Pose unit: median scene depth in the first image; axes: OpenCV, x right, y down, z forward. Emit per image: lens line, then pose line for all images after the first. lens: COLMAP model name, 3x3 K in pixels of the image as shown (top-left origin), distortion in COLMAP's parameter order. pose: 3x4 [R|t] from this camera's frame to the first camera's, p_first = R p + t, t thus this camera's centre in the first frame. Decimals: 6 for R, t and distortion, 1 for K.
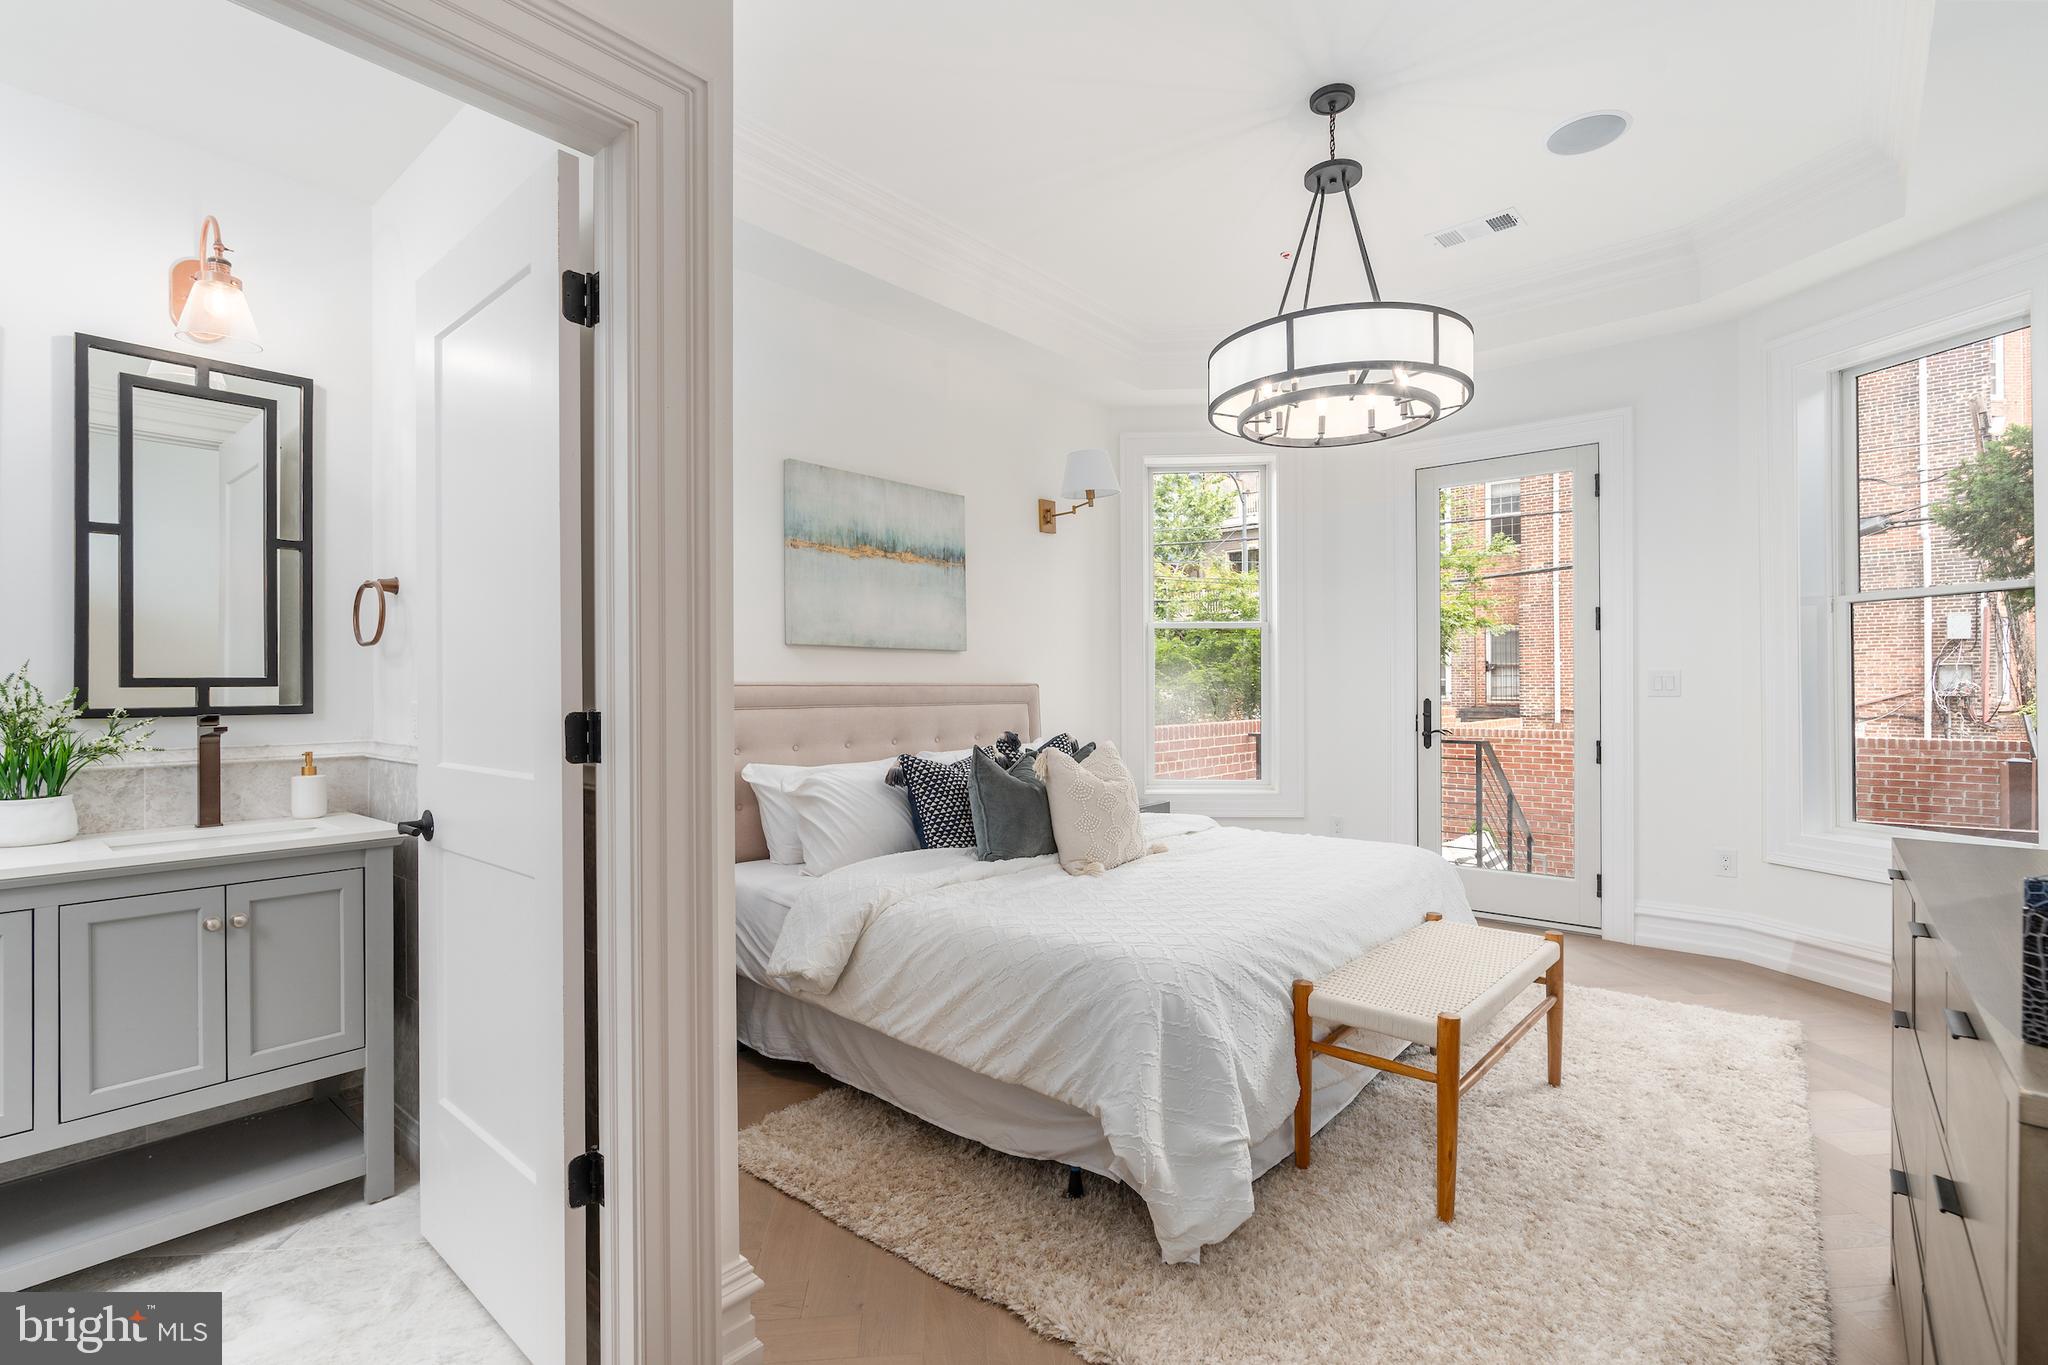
lens RADIAL K [[936.9, 0, 1021.4], [0, 936.9, 689.8], [0, 0, 1]] dist [-0.000252, -0.000159]
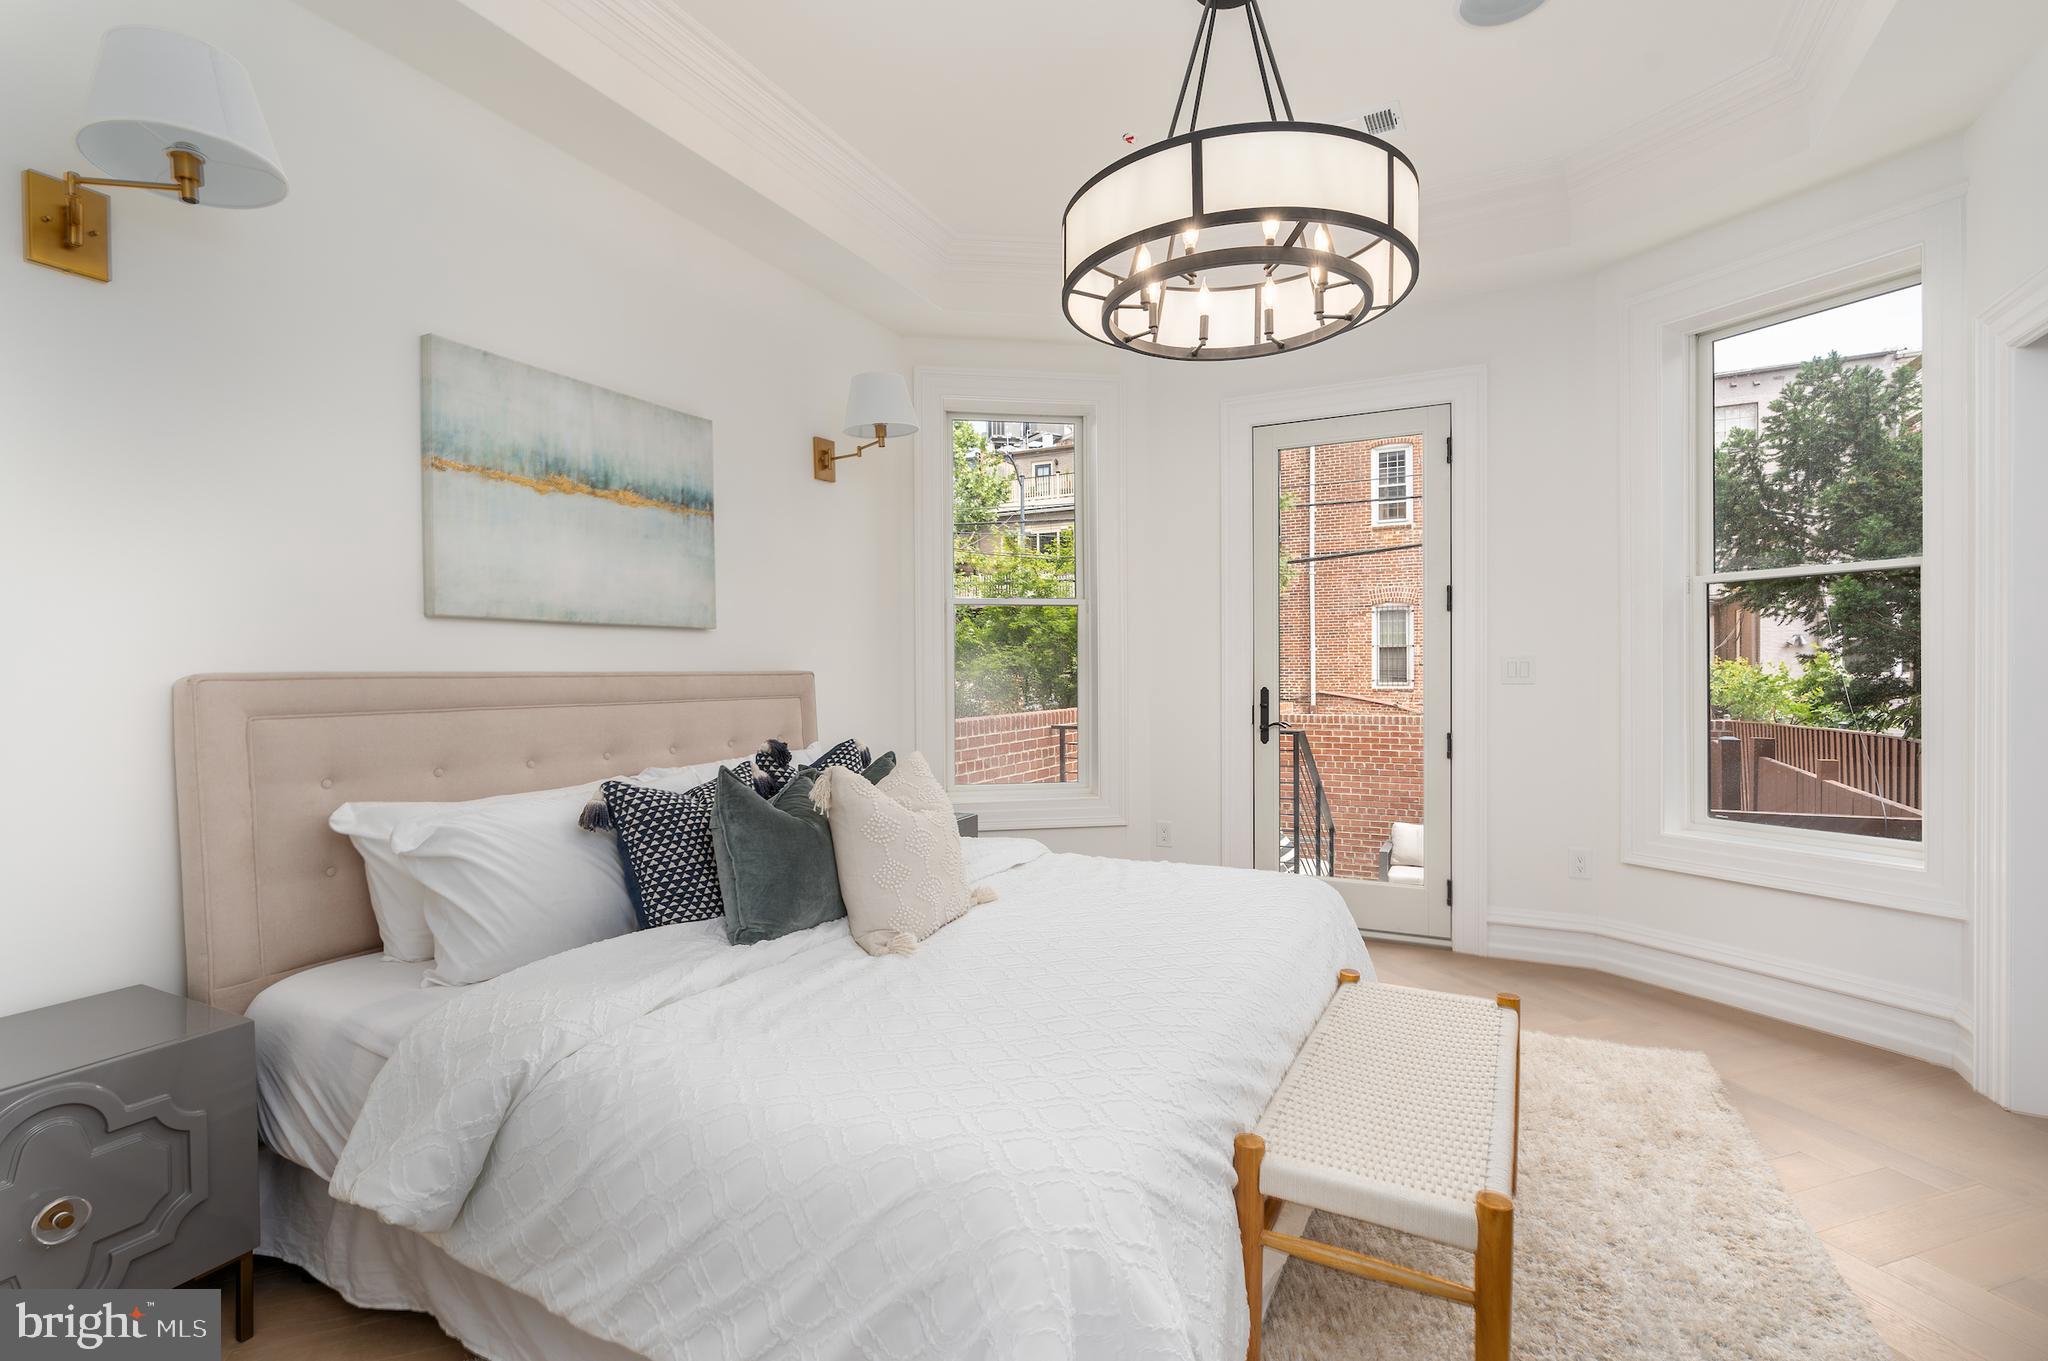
lens RADIAL K [[962.0, 0, 1032.0], [0, 962.0, 677.4], [0, 0, 1]] dist [-0.002505, -0.000031]
pose [[0.969805, -0.004705, 0.243835, -0.001459], [0.004191, 0.999988, 0.002629, -0.004842], [-0.243844, -0.001528, 0.969813, 0.251916]]
